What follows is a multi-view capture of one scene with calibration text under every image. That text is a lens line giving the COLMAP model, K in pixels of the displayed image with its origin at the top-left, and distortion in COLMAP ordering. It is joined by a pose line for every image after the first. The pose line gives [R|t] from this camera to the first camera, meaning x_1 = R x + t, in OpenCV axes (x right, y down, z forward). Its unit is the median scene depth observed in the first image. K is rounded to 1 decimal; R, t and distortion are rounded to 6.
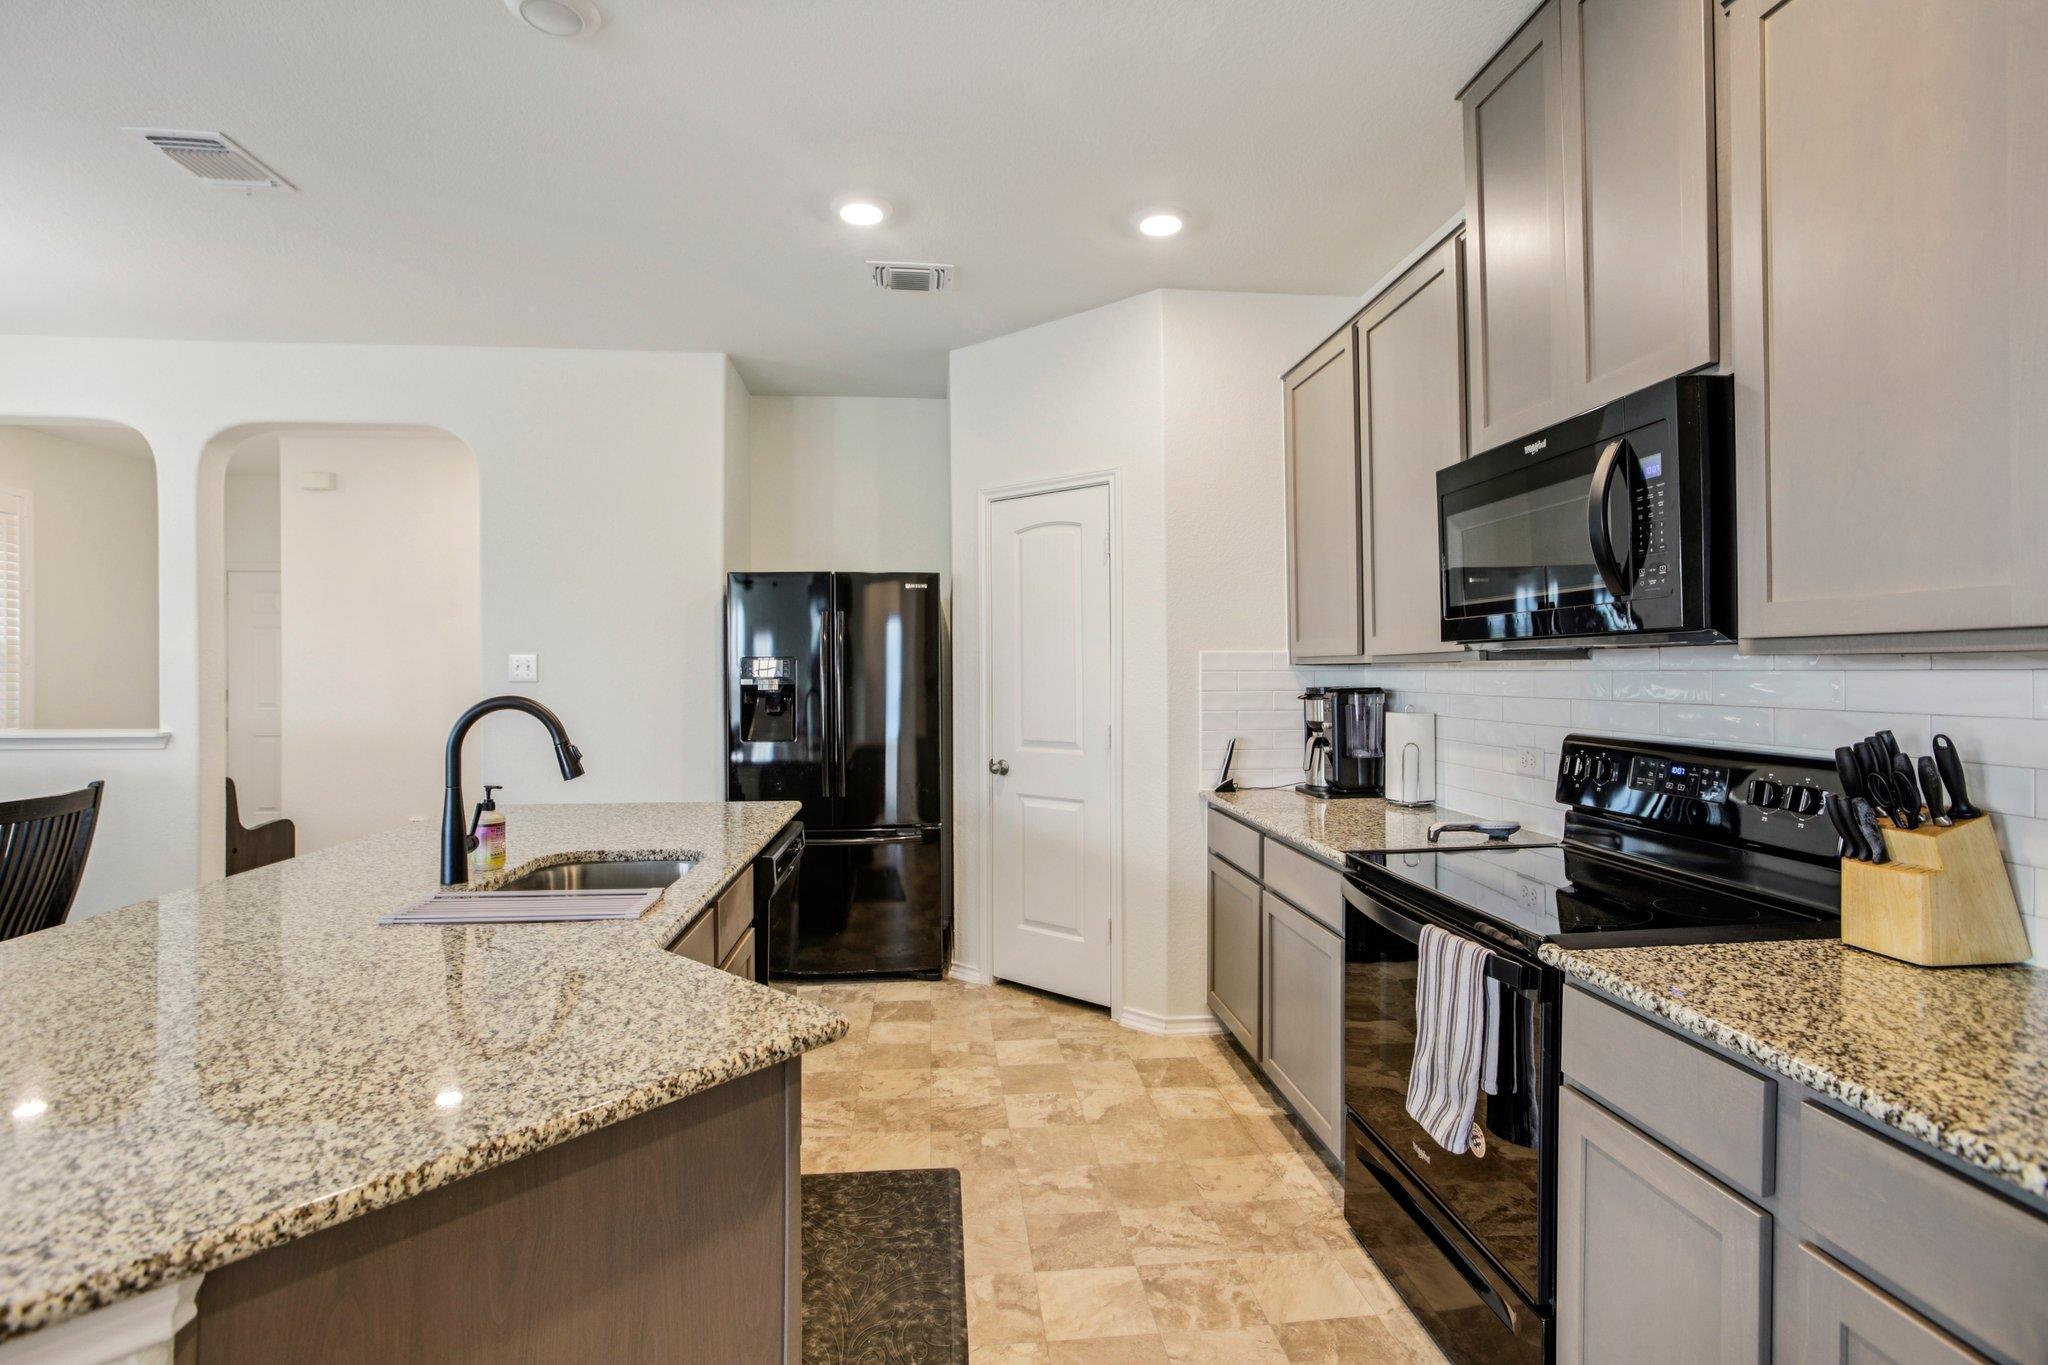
lens RADIAL K [[954.9, 0, 1021.5], [0, 954.9, 674.0], [0, 0, 1]] dist [-0.044189, 0.012907]
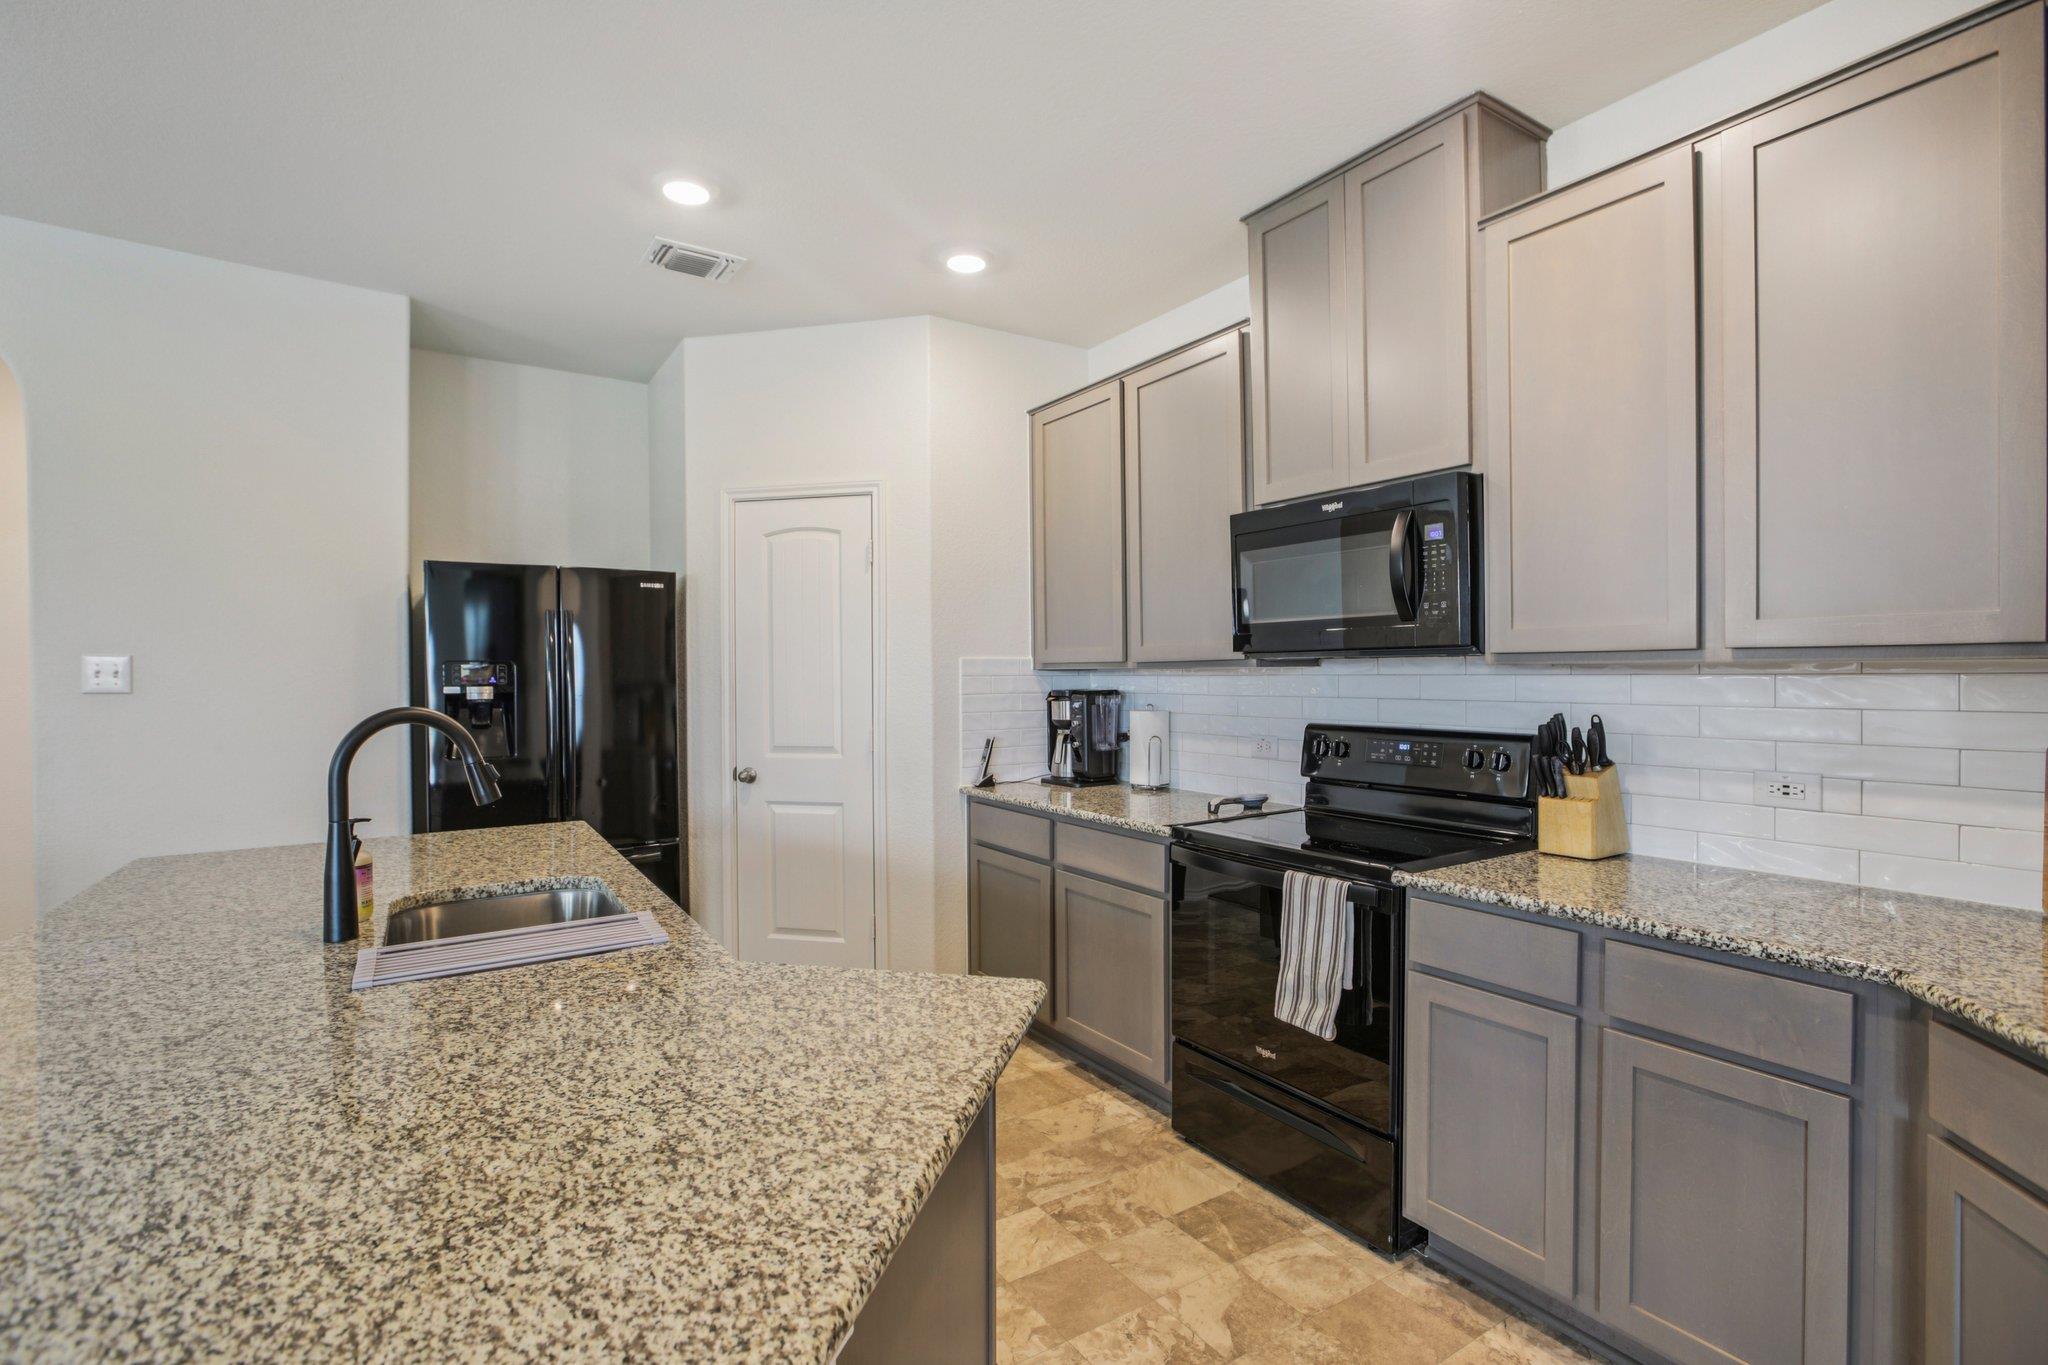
lens RADIAL K [[971.2, 0, 1024.0], [0, 971.2, 682.5], [0, 0, 1]] dist [-0.038058, 0.014738]
pose [[0.886347, -0.005619, 0.462987, -0.392695], [0.003695, 0.999980, 0.005062, -0.001707], [-0.463006, -0.002776, 0.886351, -0.008690]]
